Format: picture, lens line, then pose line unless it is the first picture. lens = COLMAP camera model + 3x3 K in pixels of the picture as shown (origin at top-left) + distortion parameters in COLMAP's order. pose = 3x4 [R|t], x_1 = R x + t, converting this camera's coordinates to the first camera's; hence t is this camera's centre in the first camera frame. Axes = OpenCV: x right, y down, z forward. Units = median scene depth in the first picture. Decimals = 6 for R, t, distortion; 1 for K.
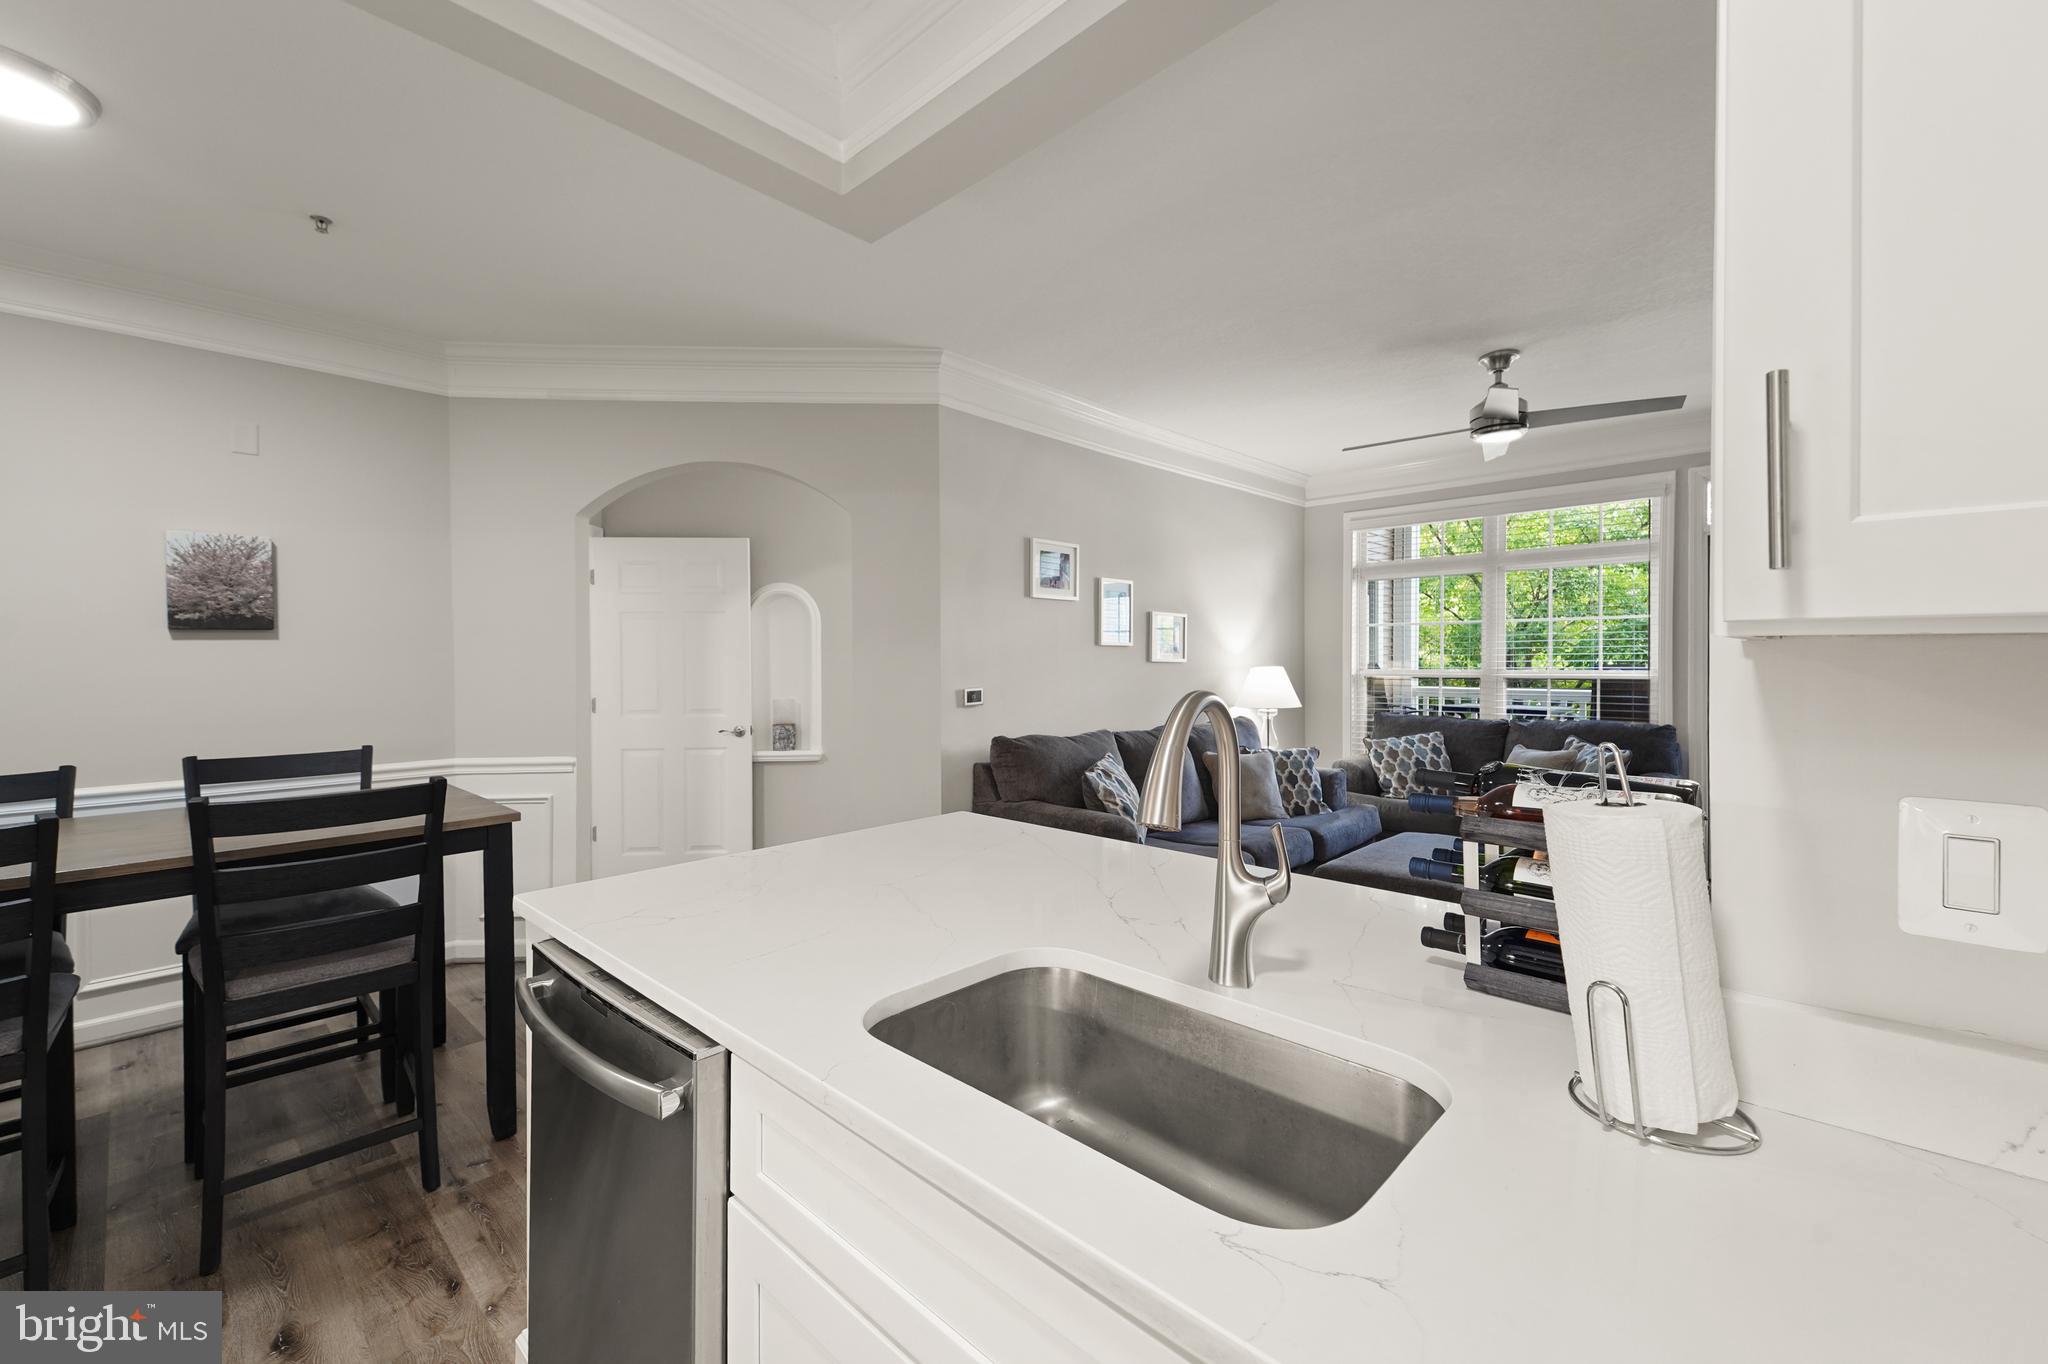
lens RADIAL K [[841.3, 0, 999.9], [0, 841.3, 667.8], [0, 0, 1]] dist [0.026971, -0.000487]
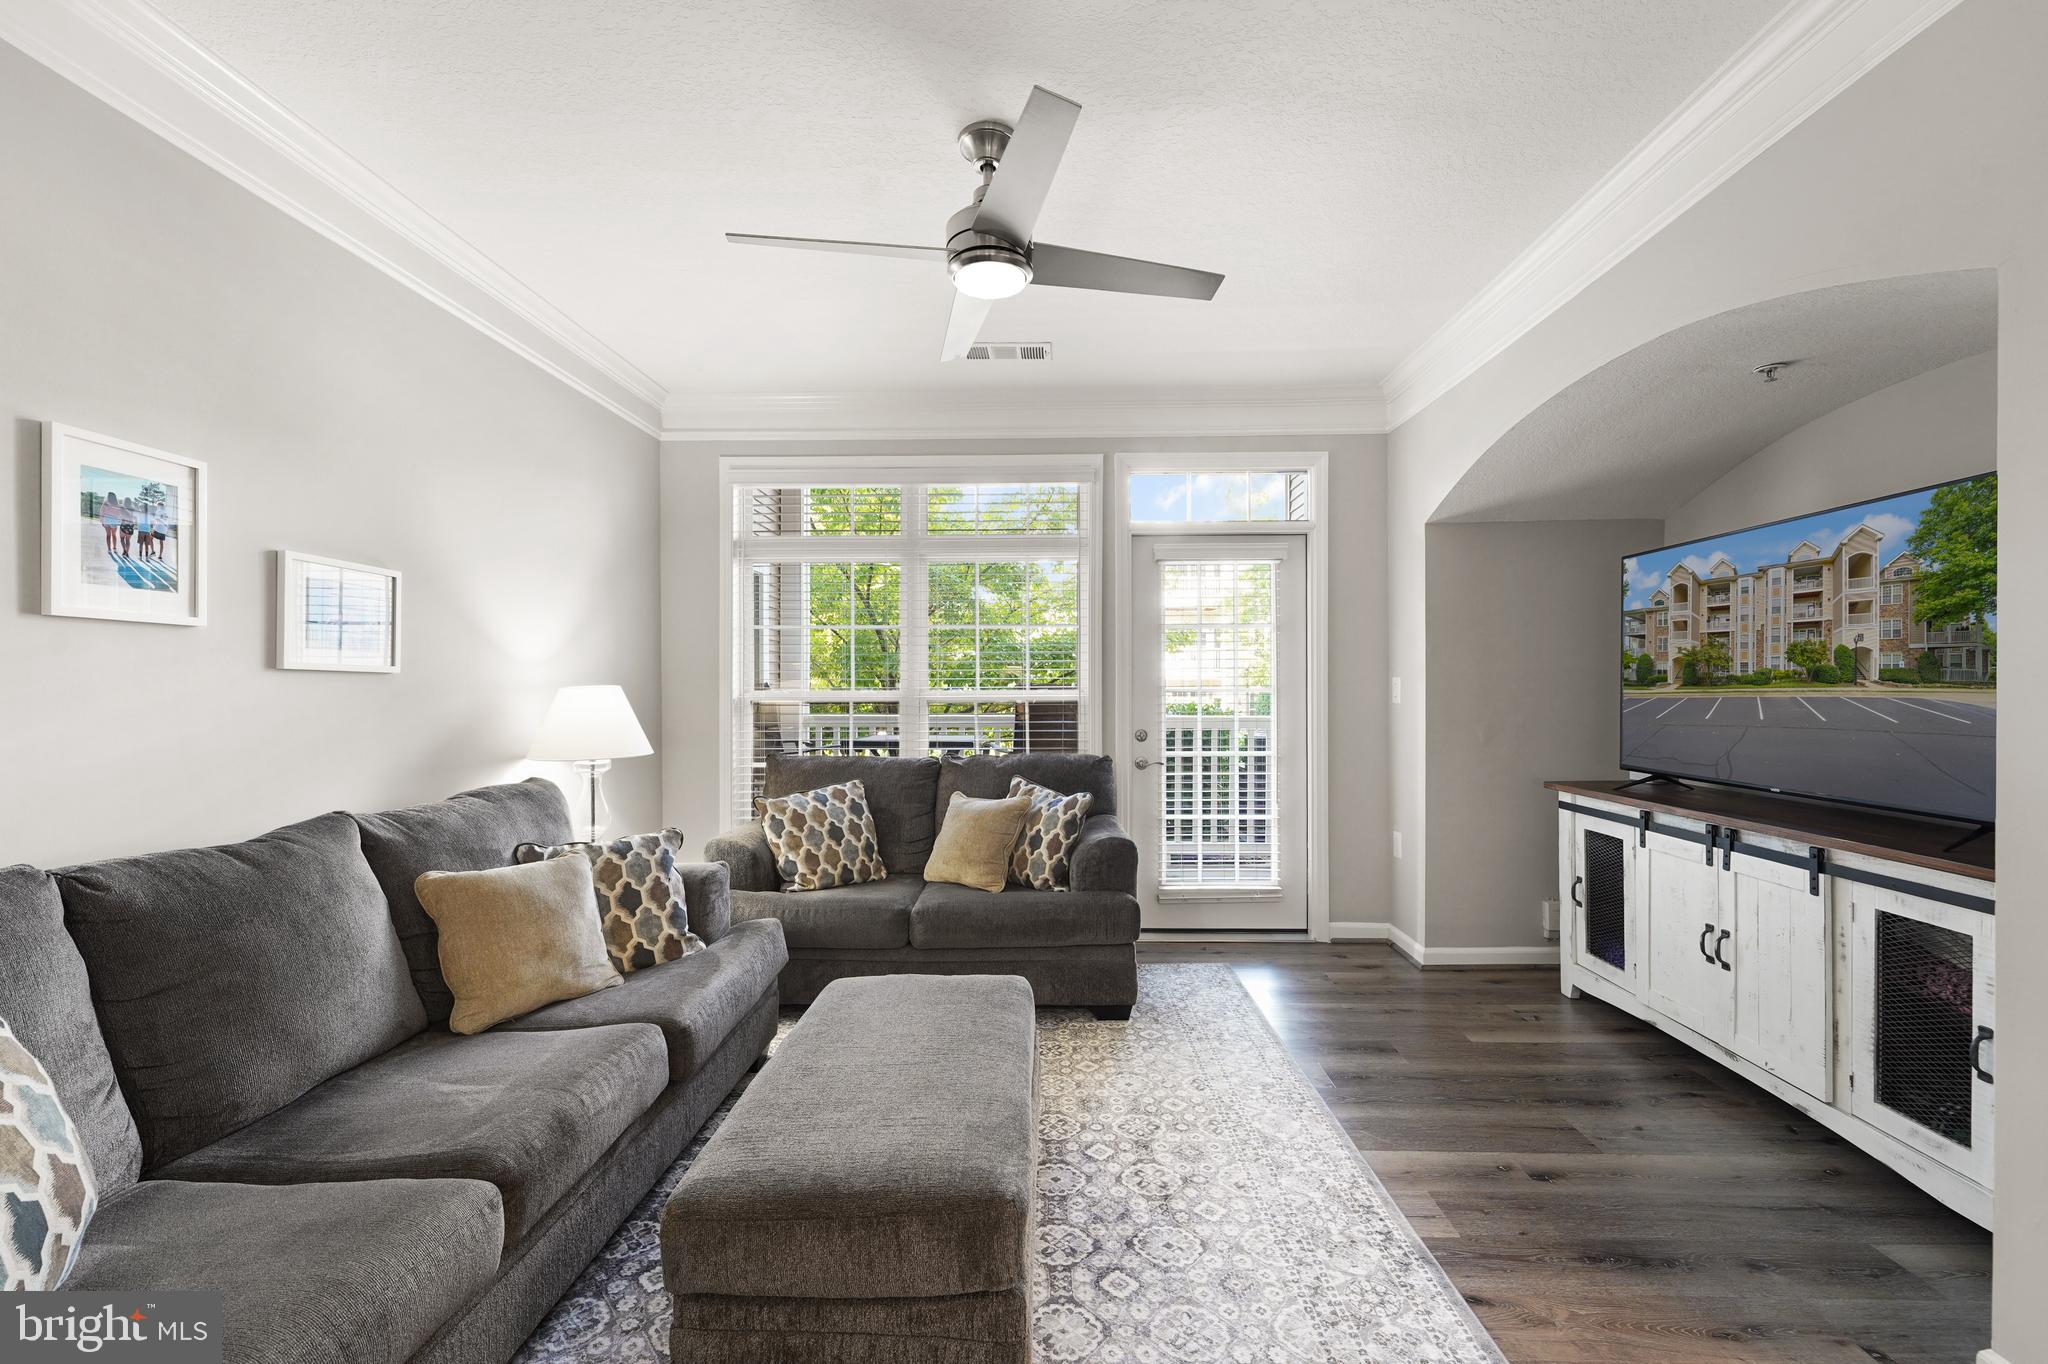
lens RADIAL K [[840.7, 0, 1032.2], [0, 840.7, 690.3], [0, 0, 1]] dist [-0.001652, -0.000185]
pose [[0.731286, -0.000714, 0.682070, 0.212068], [0.005550, 0.999973, -0.004904, 0.009081], [-0.682048, 0.007372, 0.731270, 0.549183]]
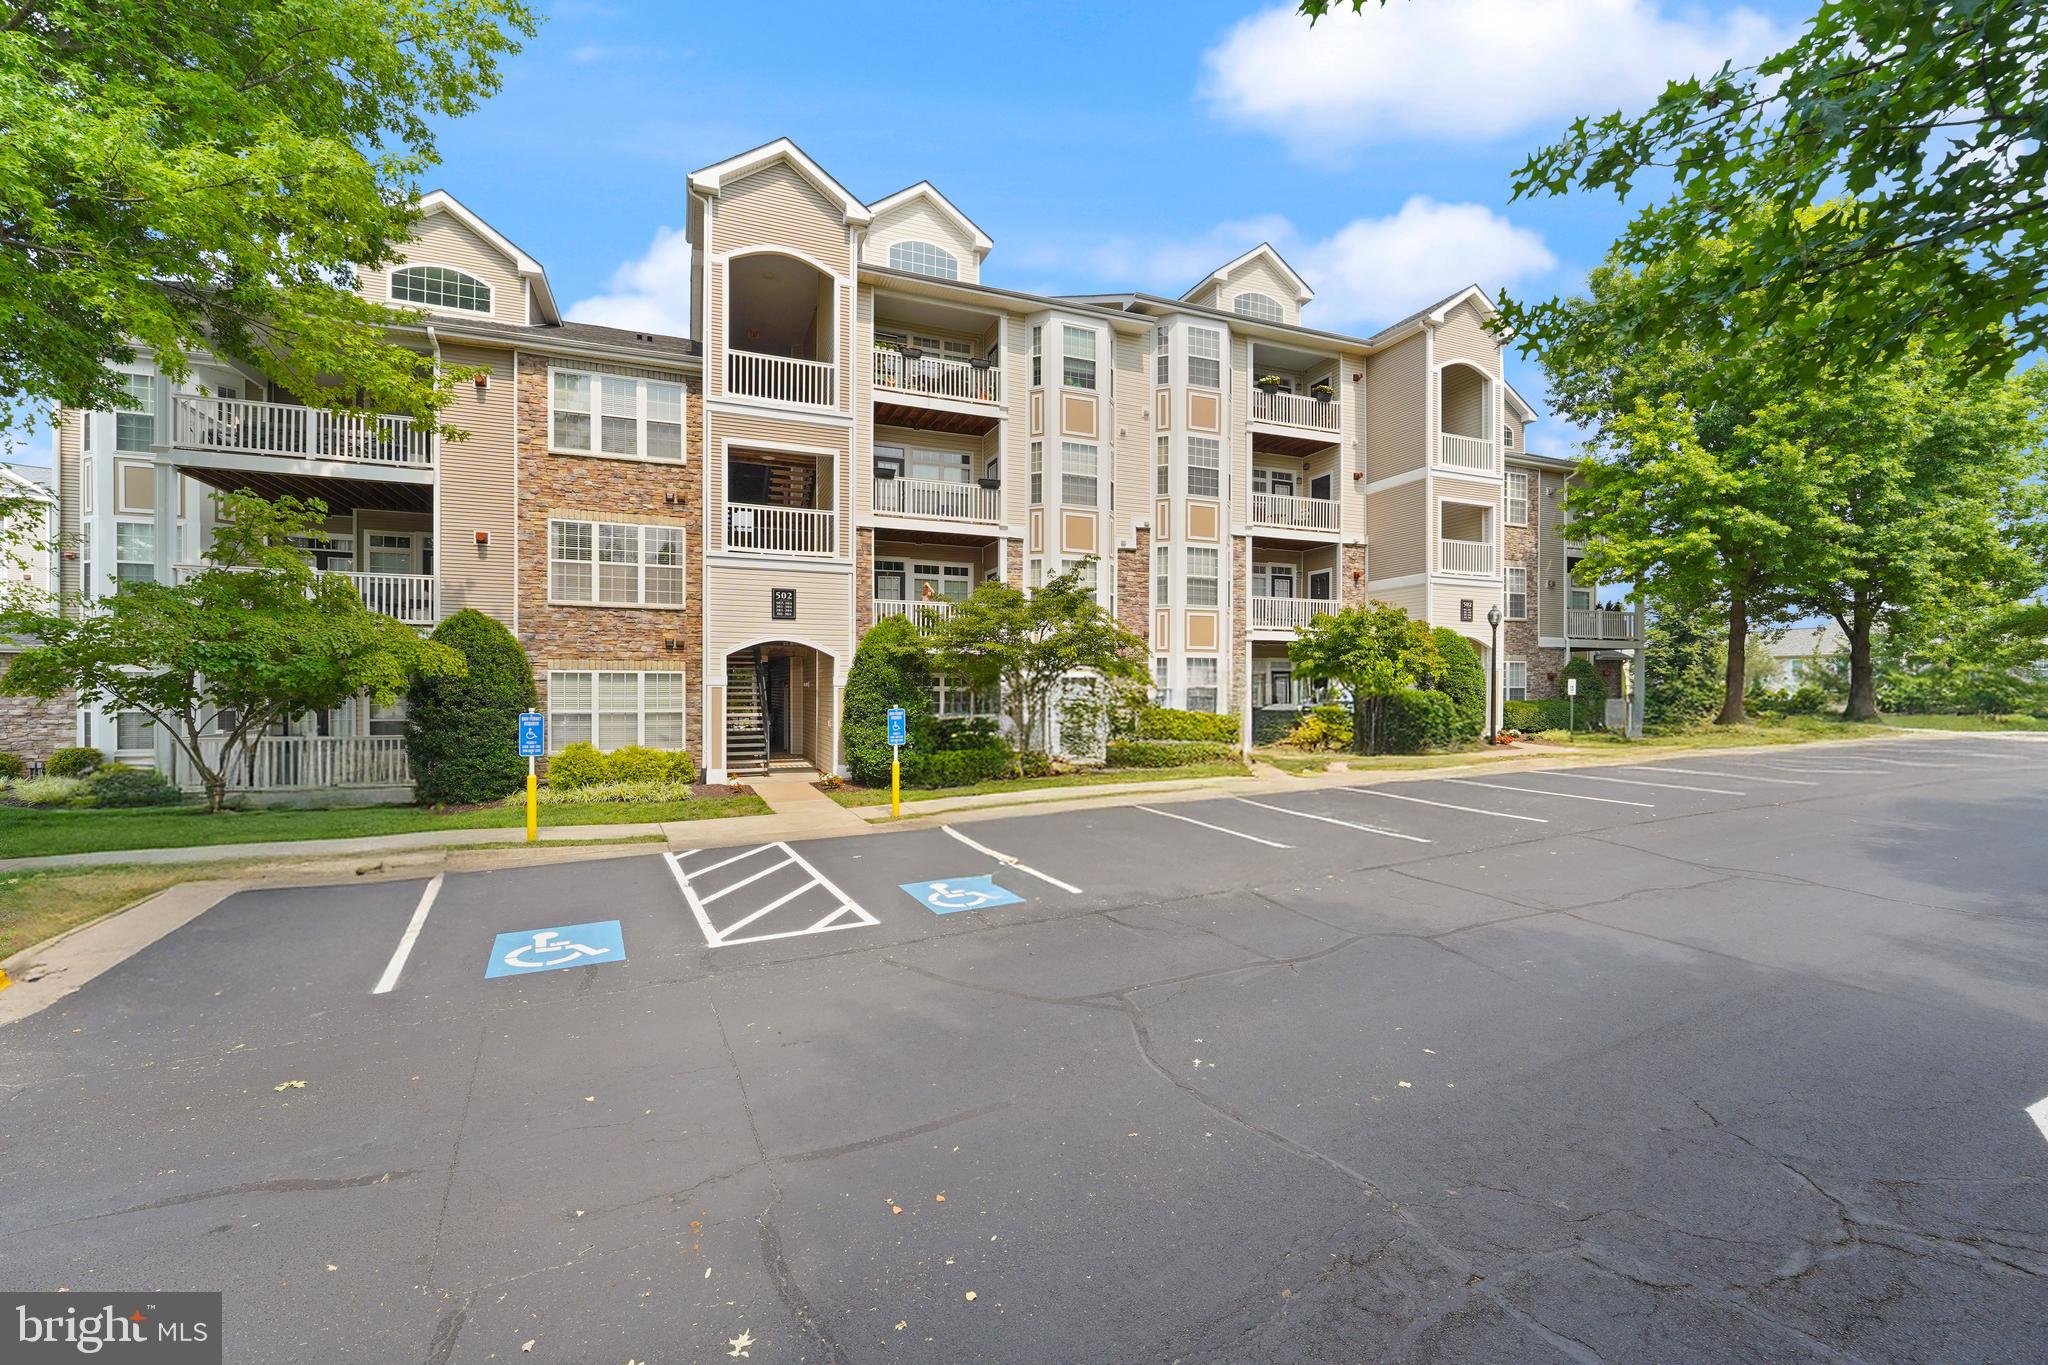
lens RADIAL K [[839.1, 0, 1019.6], [0, 839.1, 682.0], [0, 0, 1]] dist [0.000105, -0.000061]
pose [[-0.898623, 0.017129, 0.438388, 1.007507], [0.023783, 0.999670, 0.009691, -0.013872], [-0.438077, 0.019135, -0.898734, 0.792413]]
